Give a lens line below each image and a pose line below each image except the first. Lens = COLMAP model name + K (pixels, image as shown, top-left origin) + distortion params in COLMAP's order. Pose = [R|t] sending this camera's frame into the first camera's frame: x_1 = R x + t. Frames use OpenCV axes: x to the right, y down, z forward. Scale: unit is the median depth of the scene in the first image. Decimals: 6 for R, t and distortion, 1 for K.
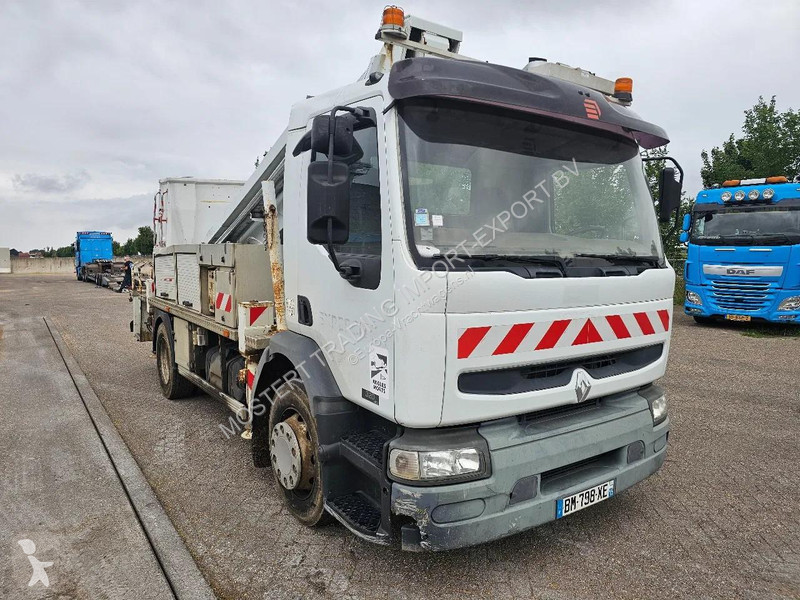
lens RADIAL K [[532.8, 0, 401.5], [0, 532.8, 305.6], [0, 0, 1]] dist [0.068206, -0.001247]
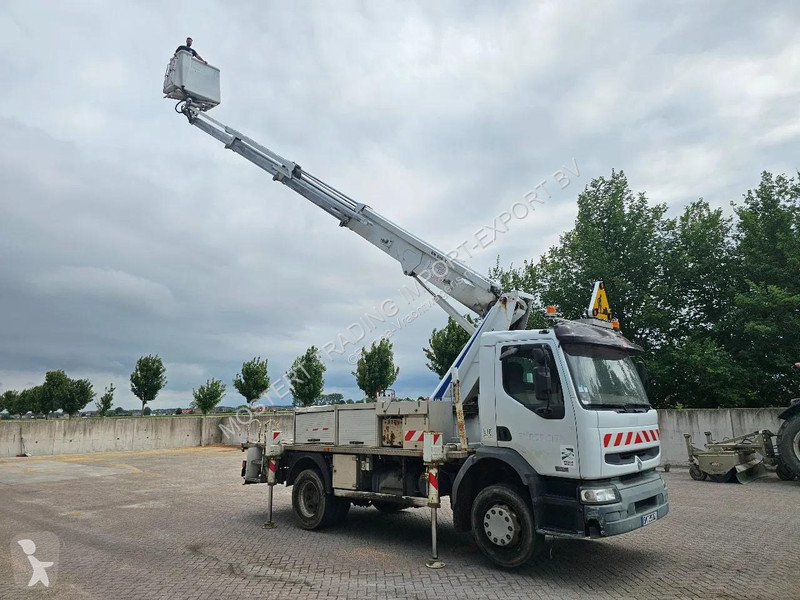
lens RADIAL K [[531.4, 0, 396.9], [0, 531.4, 295.2], [0, 0, 1]] dist [0.059007, -0.052431]
pose [[0.980535, 0.014110, 0.195837, -1.164933], [0.046516, 0.952326, -0.301516, 0.118978], [-0.190755, 0.304756, 0.933132, -1.168778]]
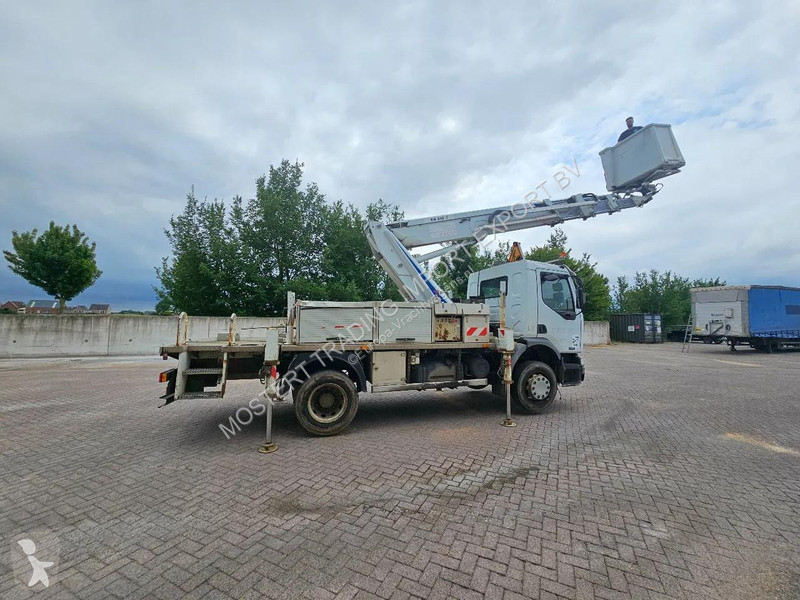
lens RADIAL K [[328.7, 0, 400.0], [0, 328.7, 300.0], [0, 0, 1]] dist [0.000578, -0.000061]
pose [[0.294553, 0.059526, 0.953779, -2.645289], [0.083443, 0.992644, -0.087721, -0.070813], [-0.951985, 0.105425, 0.287419, 1.430336]]
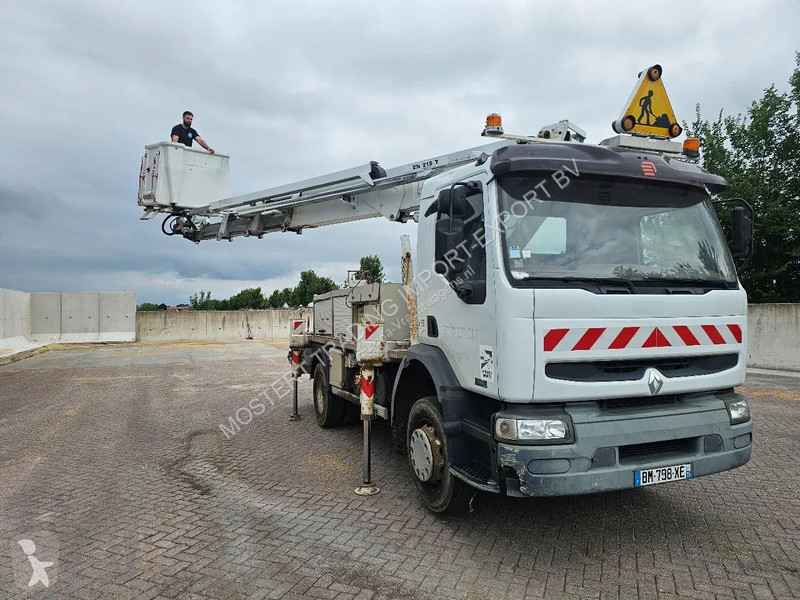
lens RADIAL K [[526.2, 0, 394.6], [0, 526.2, 300.4], [0, 0, 1]] dist [0.076271, -0.064058]
pose [[0.971655, -0.023825, -0.235199, 0.049321], [-0.003404, 0.993395, -0.114692, 0.113764], [0.236379, 0.112241, 0.965156, -0.384486]]
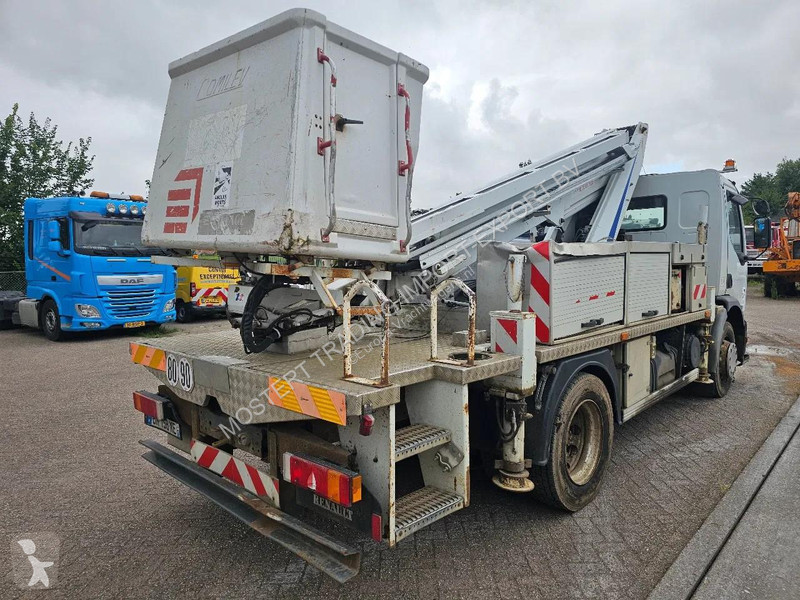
lens RADIAL K [[532.1, 0, 404.0], [0, 532.1, 310.2], [0, 0, 1]] dist [0.037434, -0.002537]
pose [[-0.200484, -0.089713, 0.975581, -2.247546], [0.112304, 0.987130, 0.113854, -0.289611], [-0.973239, 0.132387, -0.187829, 3.055808]]
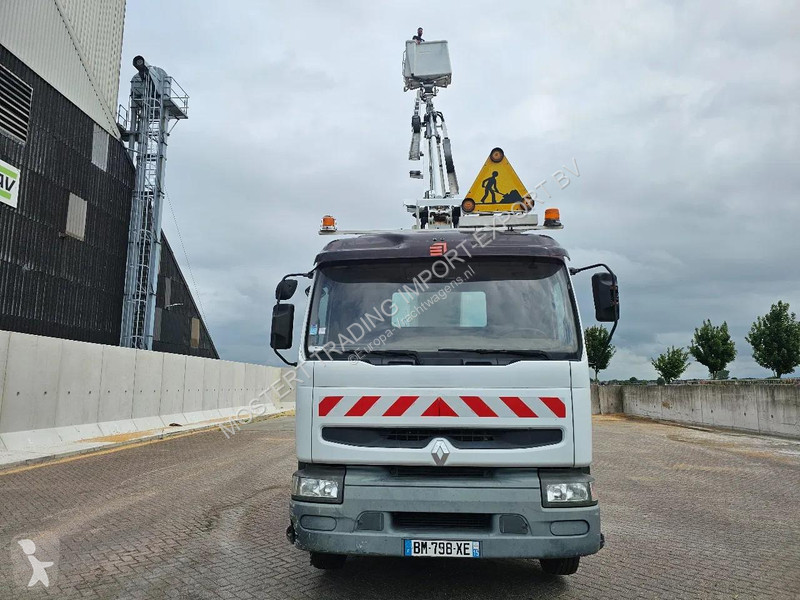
lens RADIAL K [[531.4, 0, 396.9], [0, 531.4, 295.2], [0, 0, 1]] dist [0.059007, -0.052431]
pose [[0.773717, -0.115042, -0.622998, 1.167412], [-0.054615, 0.967602, -0.246503, 0.115888], [0.631173, 0.224748, 0.742367, -0.096439]]
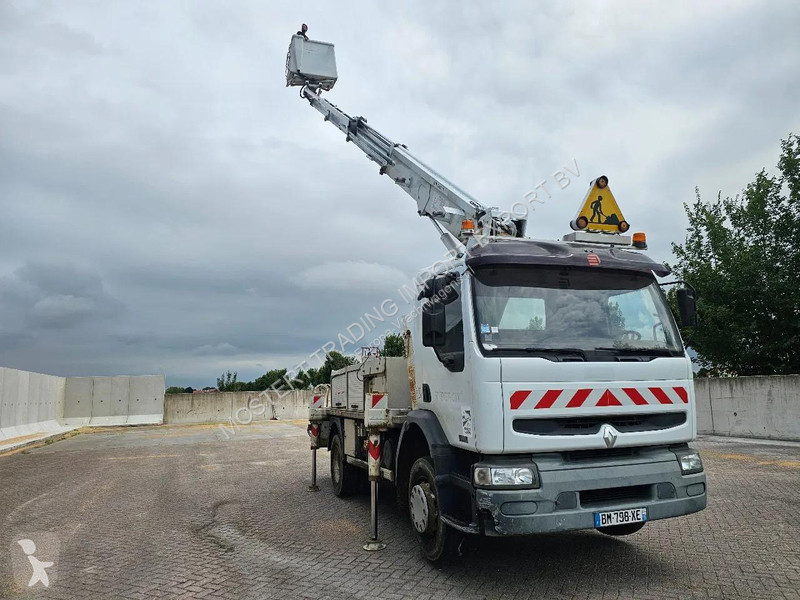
lens RADIAL K [[532.1, 0, 404.0], [0, 532.1, 310.2], [0, 0, 1]] dist [0.037434, -0.002537]
pose [[0.963044, -0.073046, -0.259250, 0.213790], [0.008261, 0.970081, -0.242641, 0.178967], [0.269217, 0.231532, 0.934834, -0.650343]]
